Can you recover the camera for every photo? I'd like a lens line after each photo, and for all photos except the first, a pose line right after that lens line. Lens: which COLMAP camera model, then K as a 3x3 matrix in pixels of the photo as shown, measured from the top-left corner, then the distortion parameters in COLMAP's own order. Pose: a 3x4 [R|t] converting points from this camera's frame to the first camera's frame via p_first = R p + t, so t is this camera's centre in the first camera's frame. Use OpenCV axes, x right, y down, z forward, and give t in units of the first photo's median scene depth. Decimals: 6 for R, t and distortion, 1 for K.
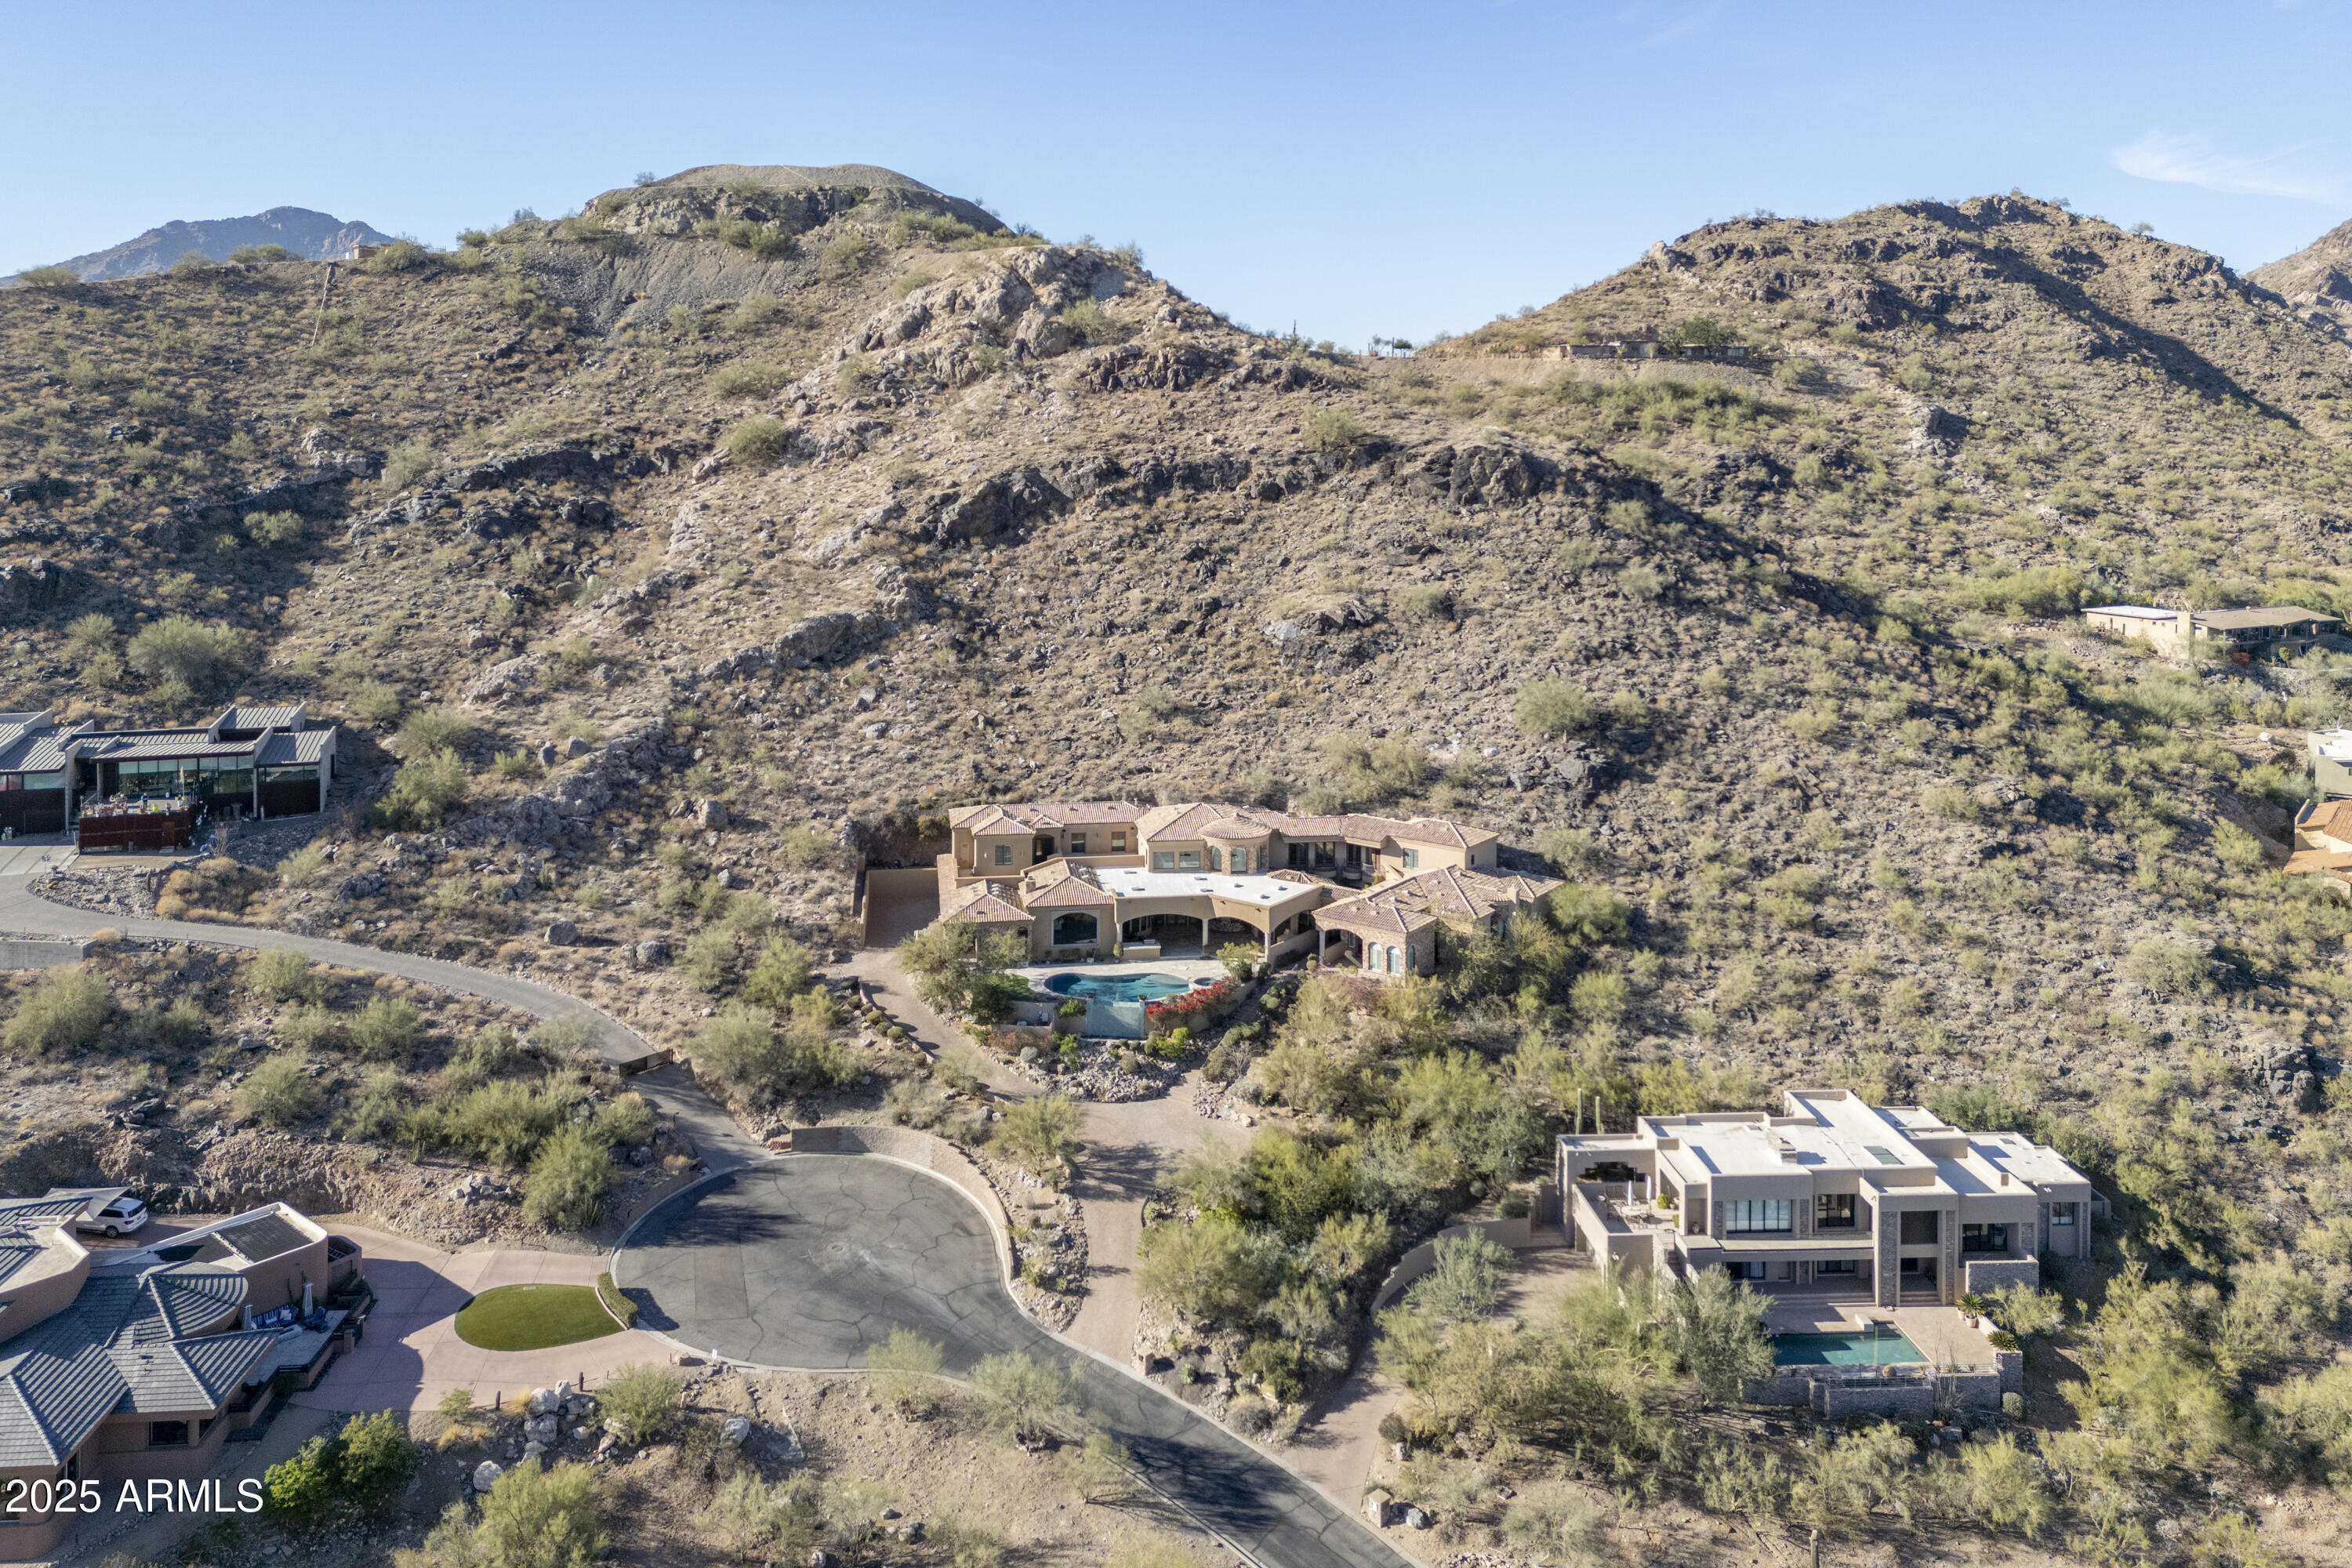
lens RADIAL K [[1627.9, 0, 1192.1], [0, 1627.9, 634.2], [0, 0, 1]] dist [0.073780, -0.096907]
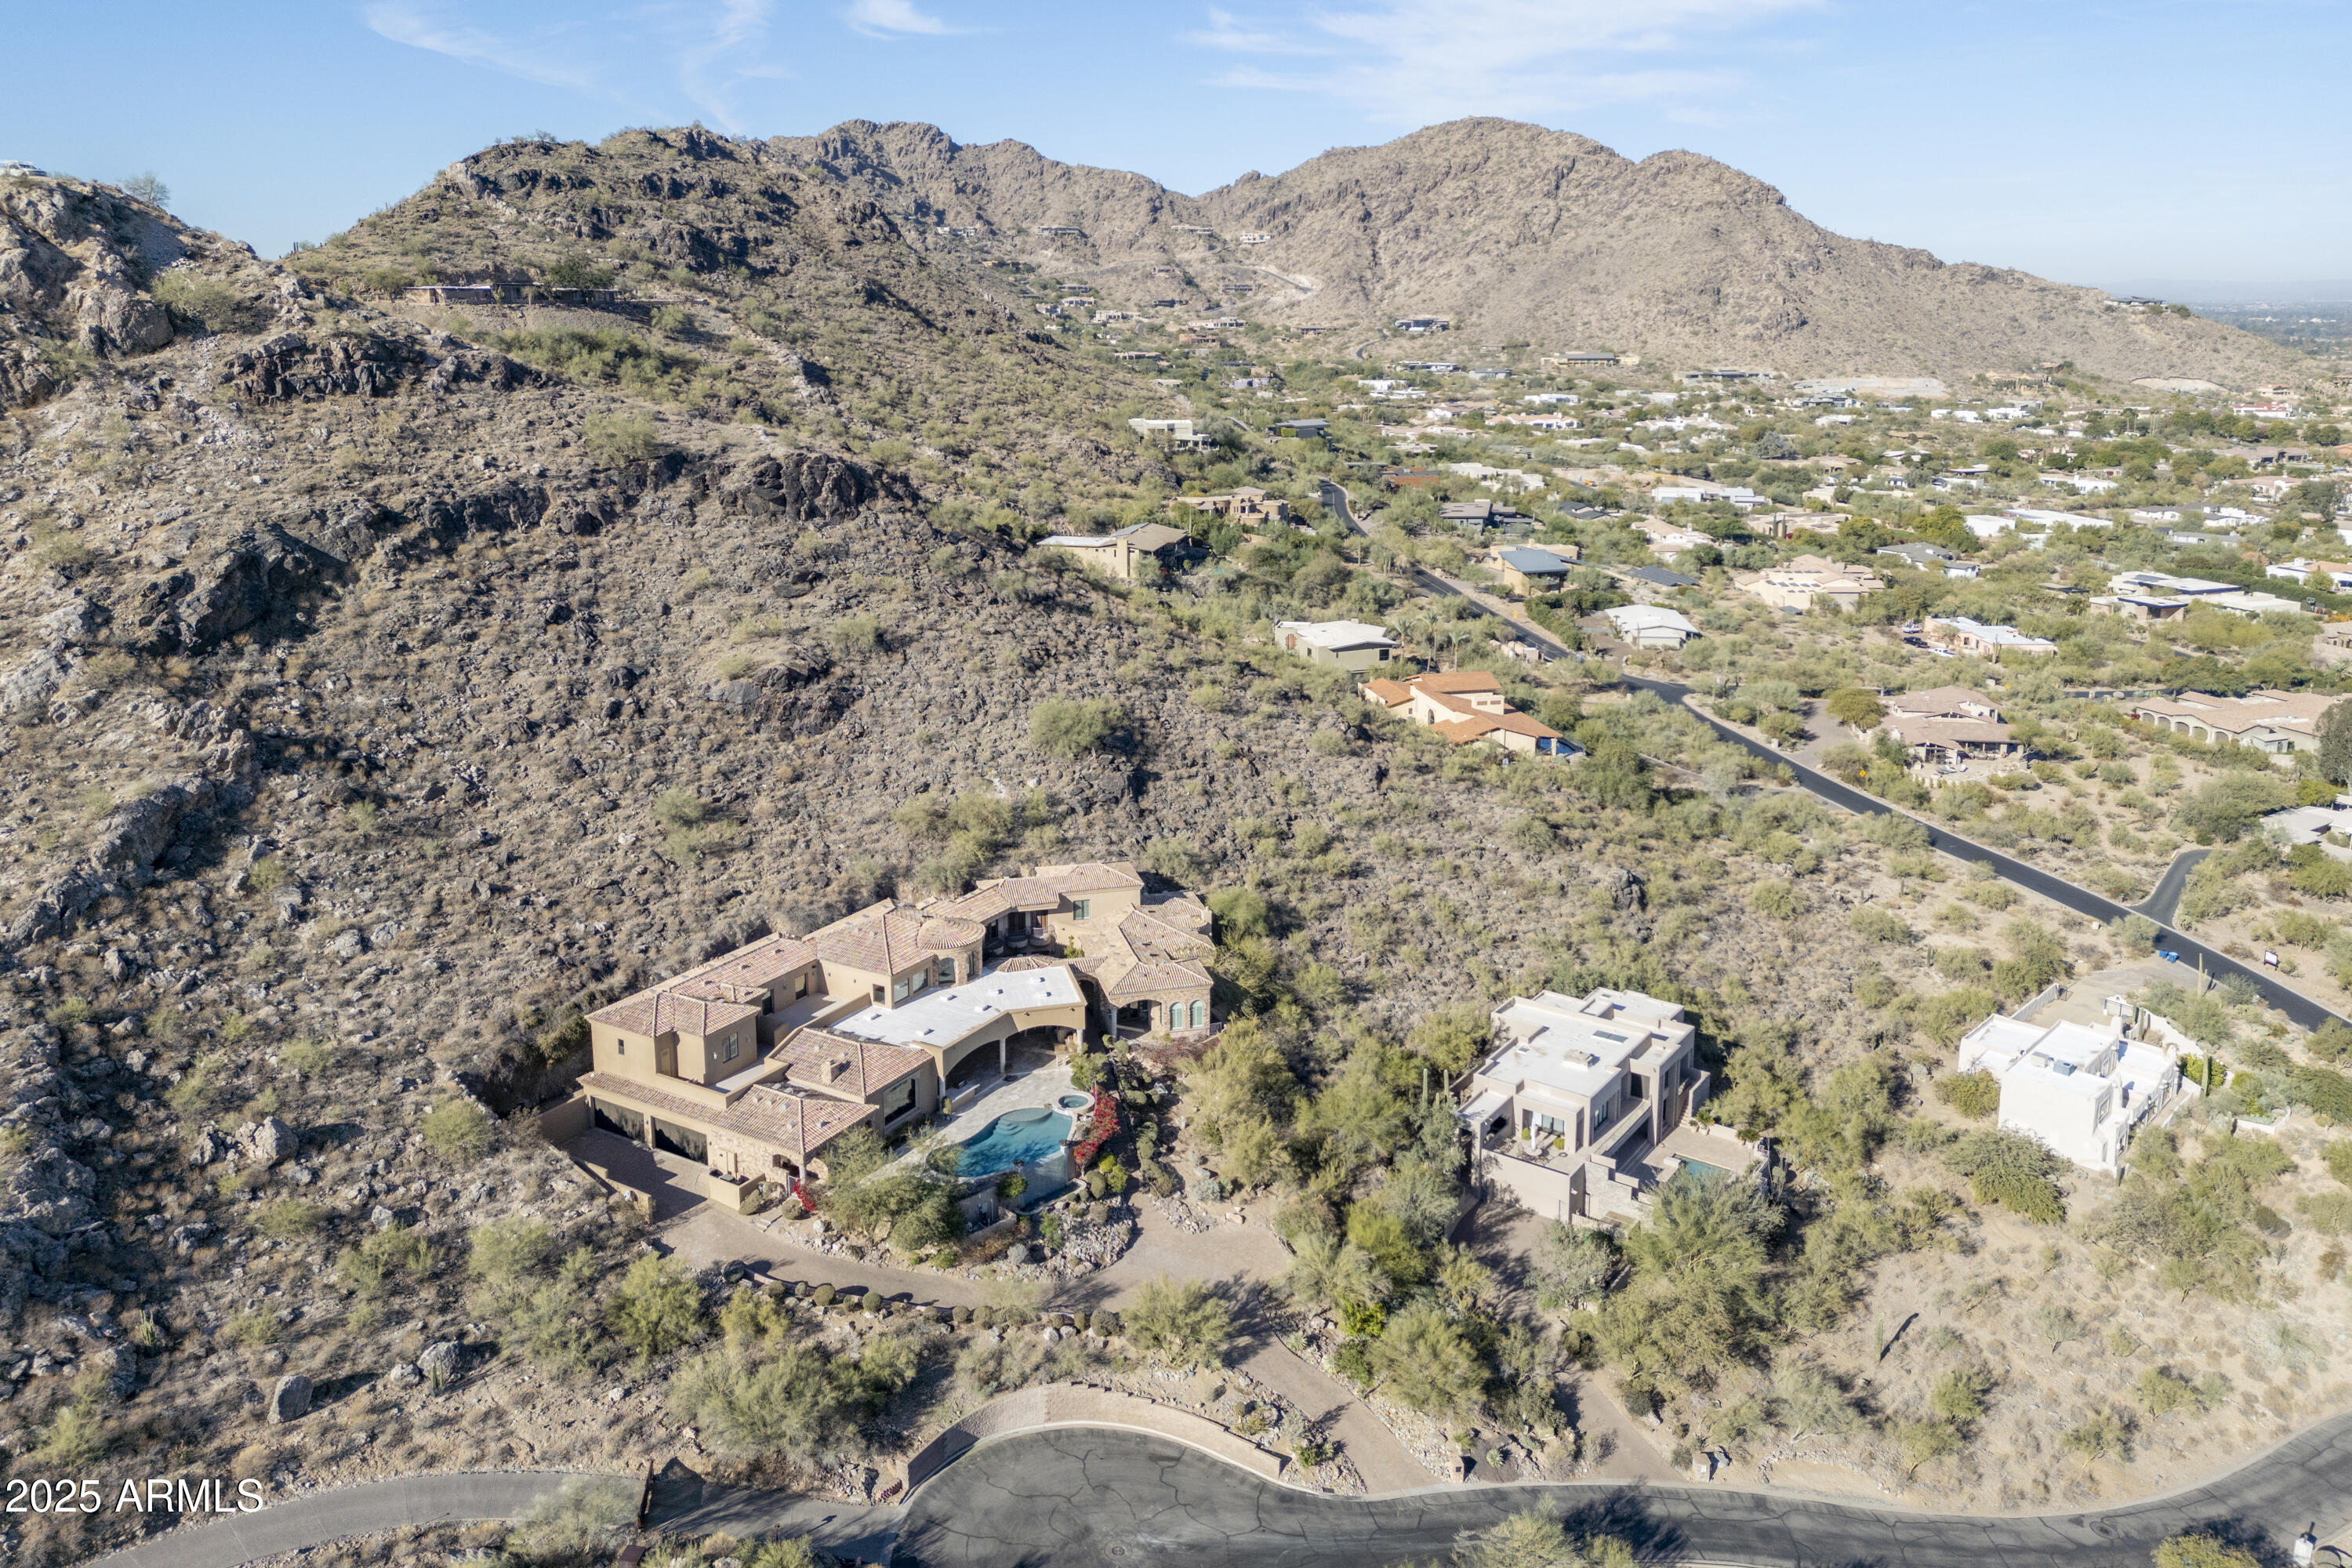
lens RADIAL K [[1660.8, 0, 1169.3], [0, 1660.8, 659.6], [0, 0, 1]] dist [0.083133, -0.093453]
pose [[0.650585, -0.164688, 0.741362, -0.472984], [0.100184, 0.986284, 0.131178, -0.119214], [-0.752797, -0.011070, 0.658160, 0.251811]]
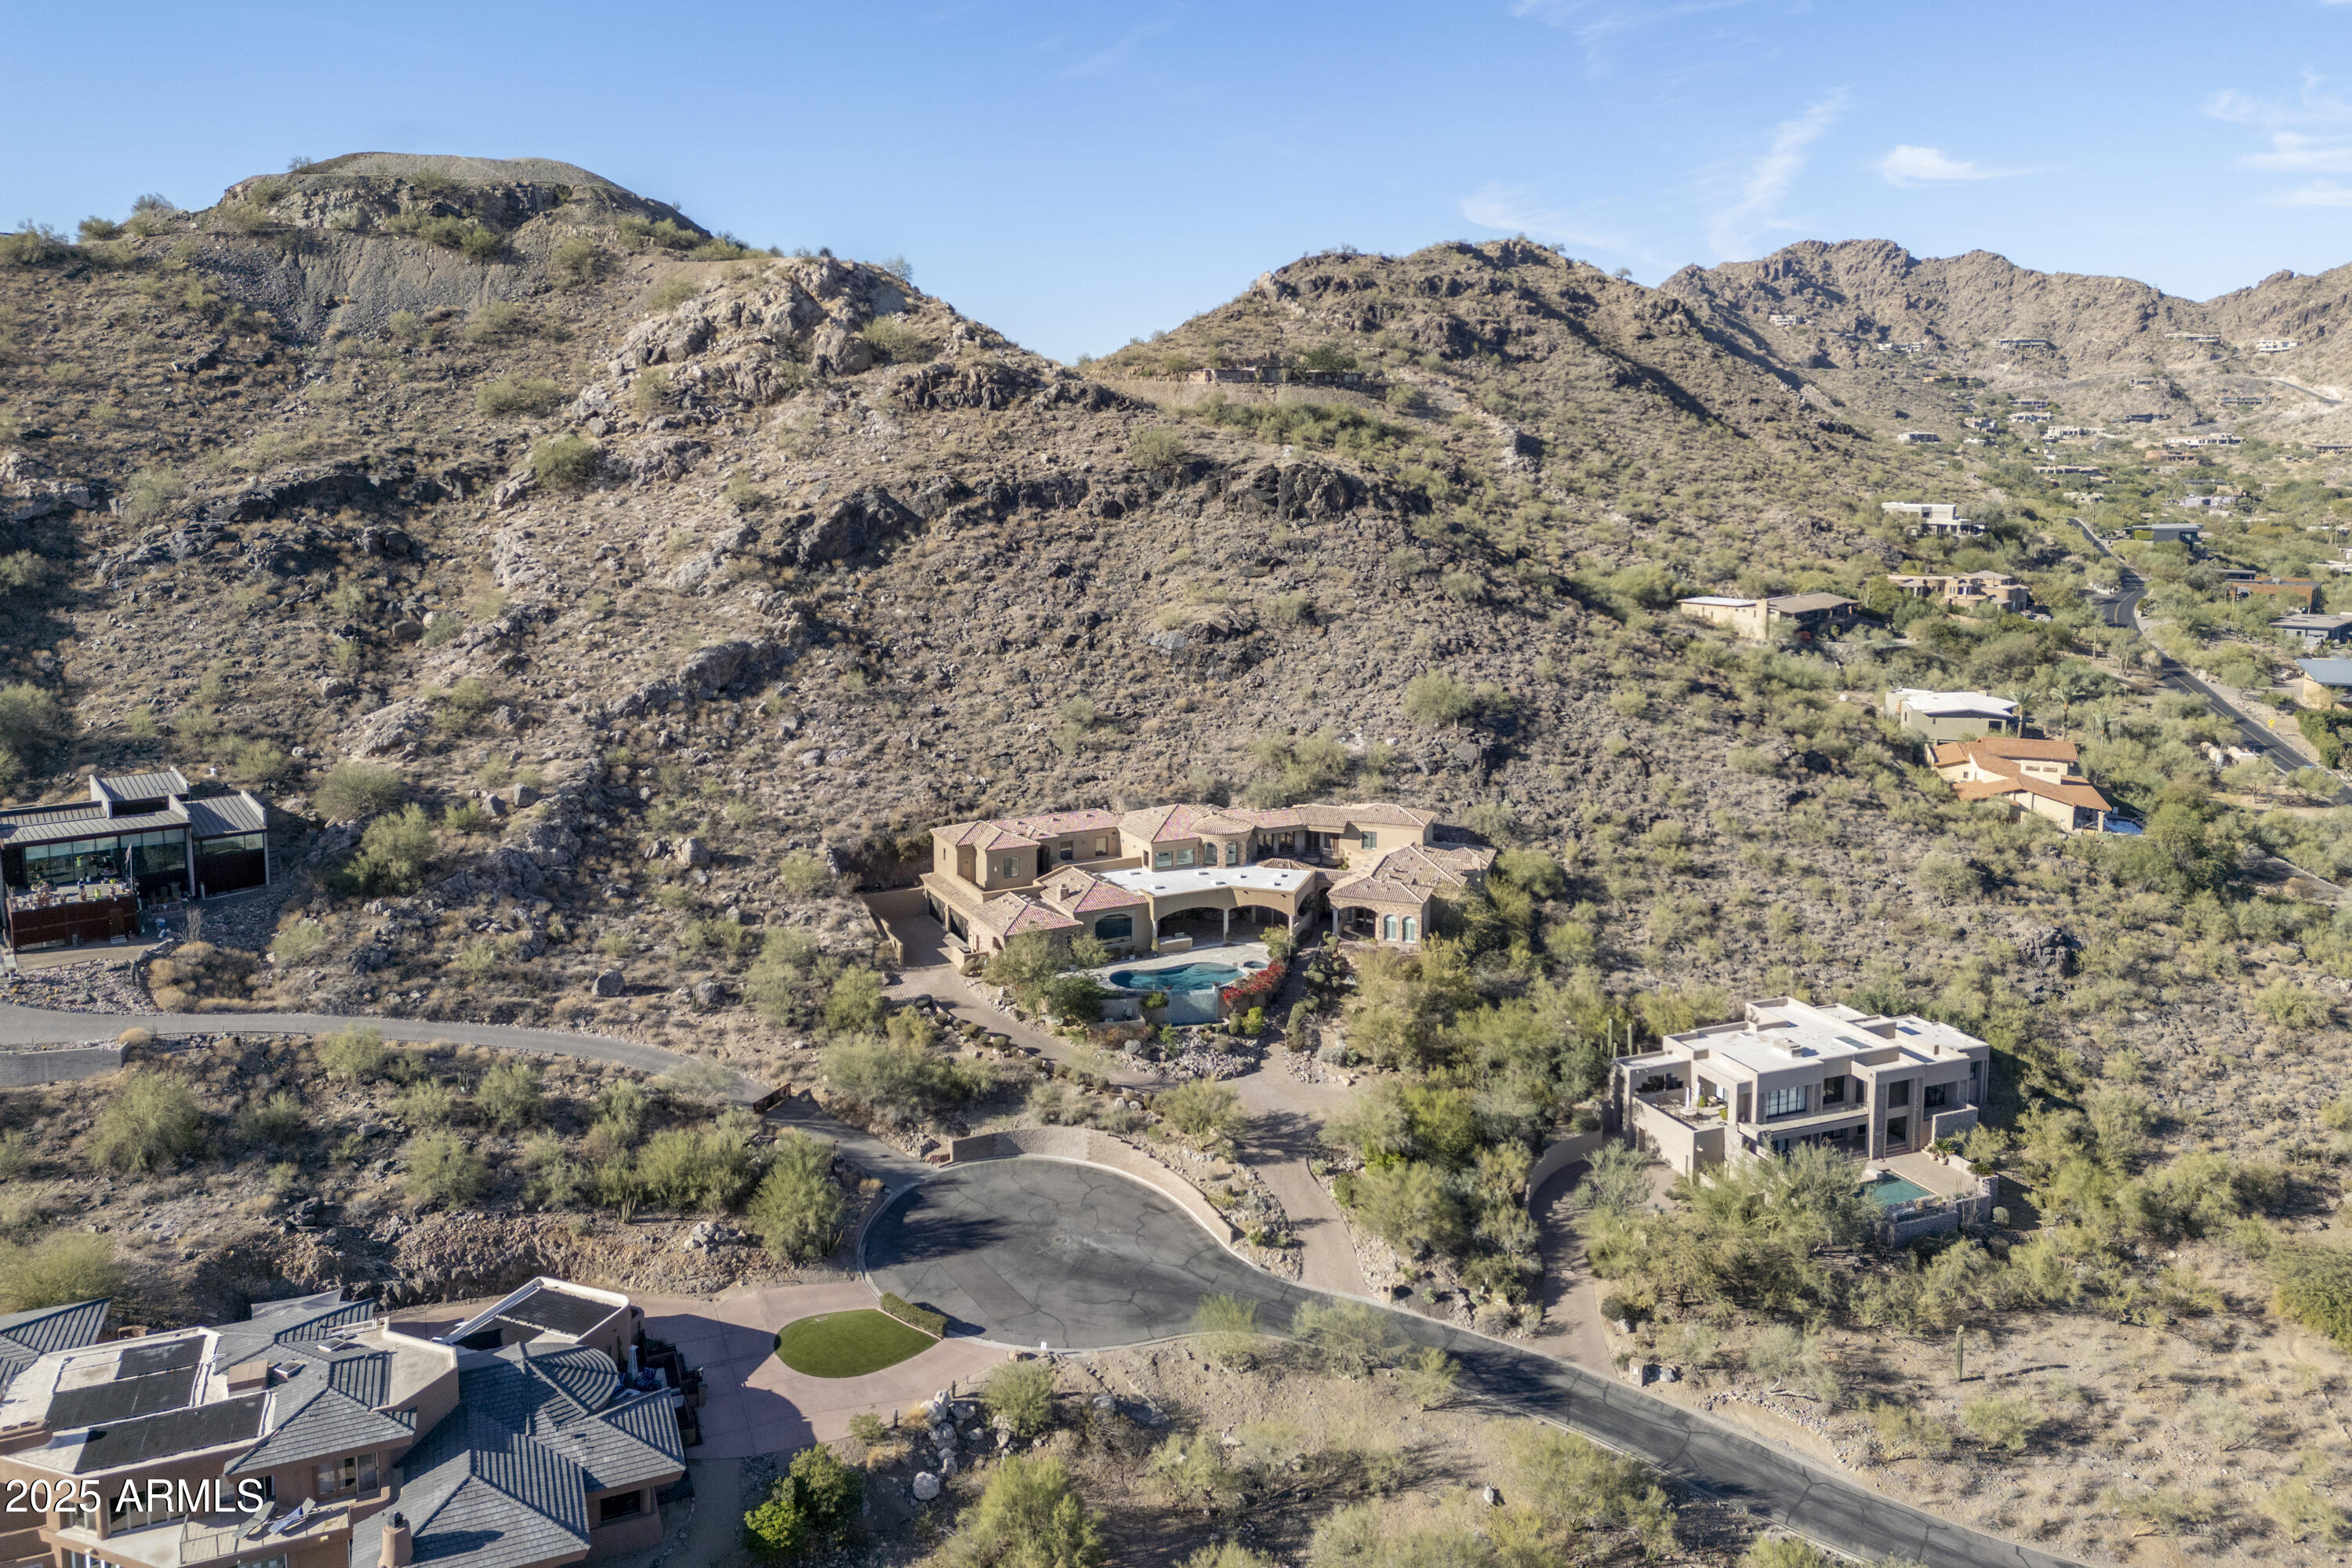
lens RADIAL K [[1605.3, 0, 1181.3], [0, 1605.3, 703.2], [0, 0, 1]] dist [0.107212, -0.147979]
pose [[0.951083, -0.052666, 0.304413, -0.271996], [0.039648, 0.998022, 0.048791, -0.013257], [-0.306380, -0.034335, 0.951290, -0.006017]]
